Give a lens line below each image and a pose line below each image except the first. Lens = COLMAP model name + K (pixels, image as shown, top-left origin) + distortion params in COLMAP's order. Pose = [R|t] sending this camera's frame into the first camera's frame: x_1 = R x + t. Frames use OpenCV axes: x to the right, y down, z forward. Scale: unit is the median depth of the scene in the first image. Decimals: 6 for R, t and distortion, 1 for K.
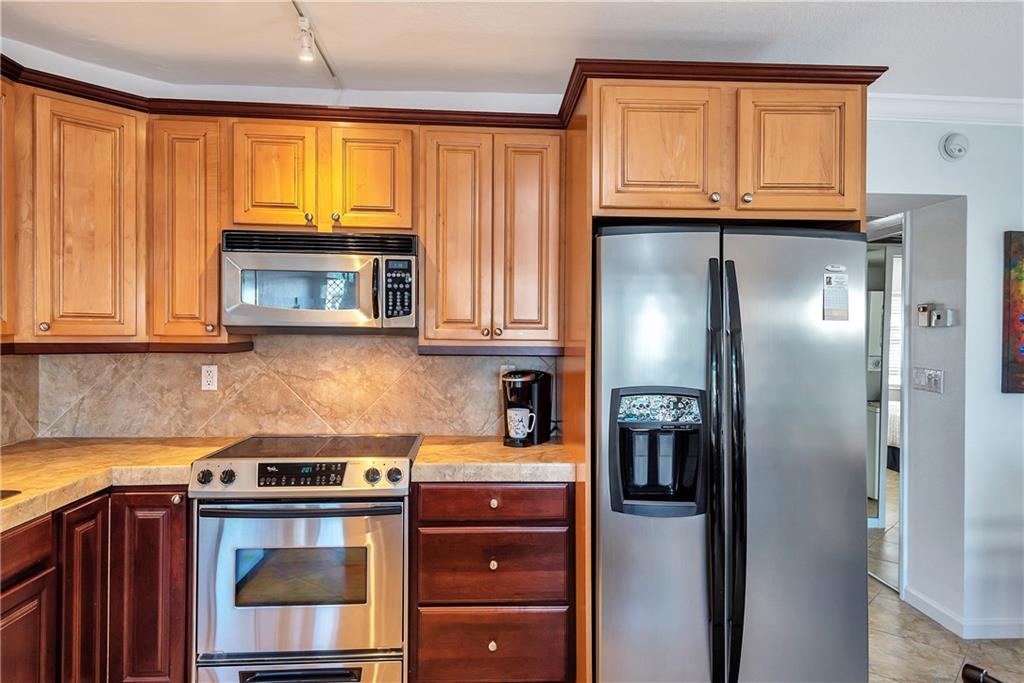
lens RADIAL K [[652.2, 0, 517.1], [0, 652.2, 323.8], [0, 0, 1]] dist [0.029402, -0.001116]
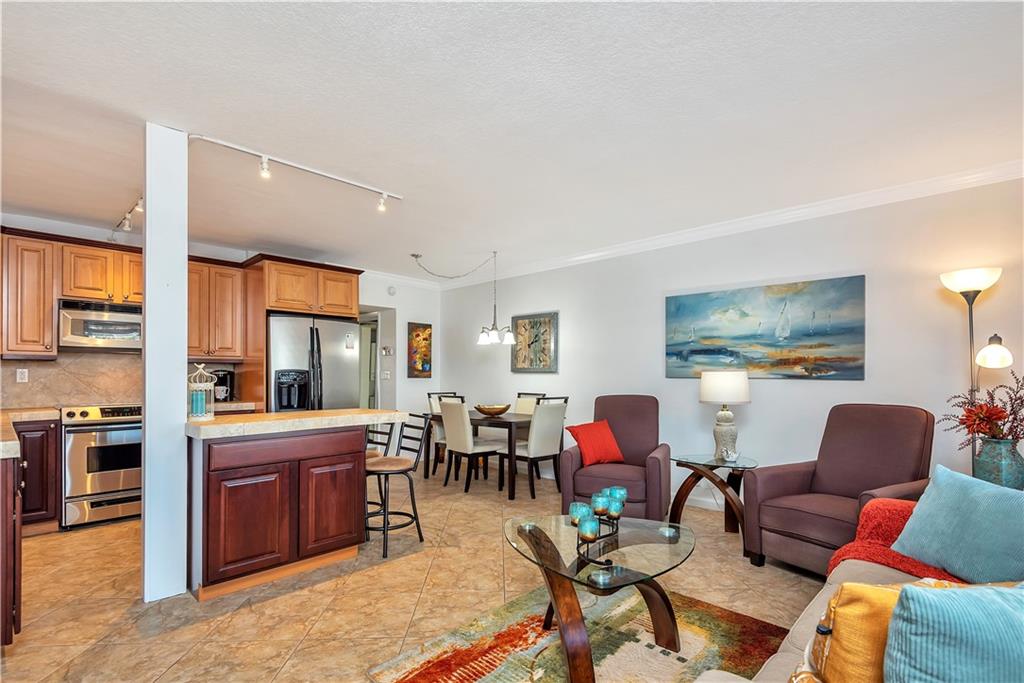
lens RADIAL K [[488.9, 0, 515.7], [0, 488.9, 369.0], [0, 0, 1]] dist [0.002430, 0.000136]
pose [[0.734222, -0.004751, 0.678893, -0.433972], [0.004490, 0.999988, 0.002142, 0.075355], [-0.678895, 0.001476, 0.734234, -1.045690]]
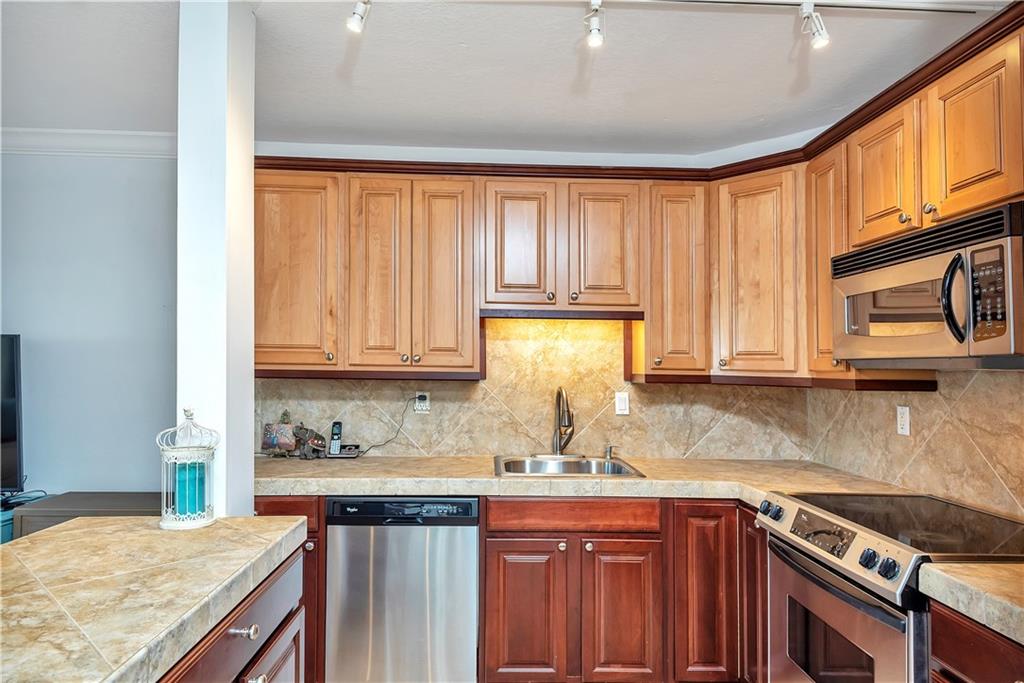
lens RADIAL K [[613.5, 0, 510.5], [0, 613.5, 353.1], [0, 0, 1]] dist [0.004440, 0.001083]
pose [[-0.029397, -0.037314, -0.998871, 0.425796], [-0.008655, 0.999275, -0.037074, 0.029613], [0.999530, 0.007555, -0.029698, 0.554945]]
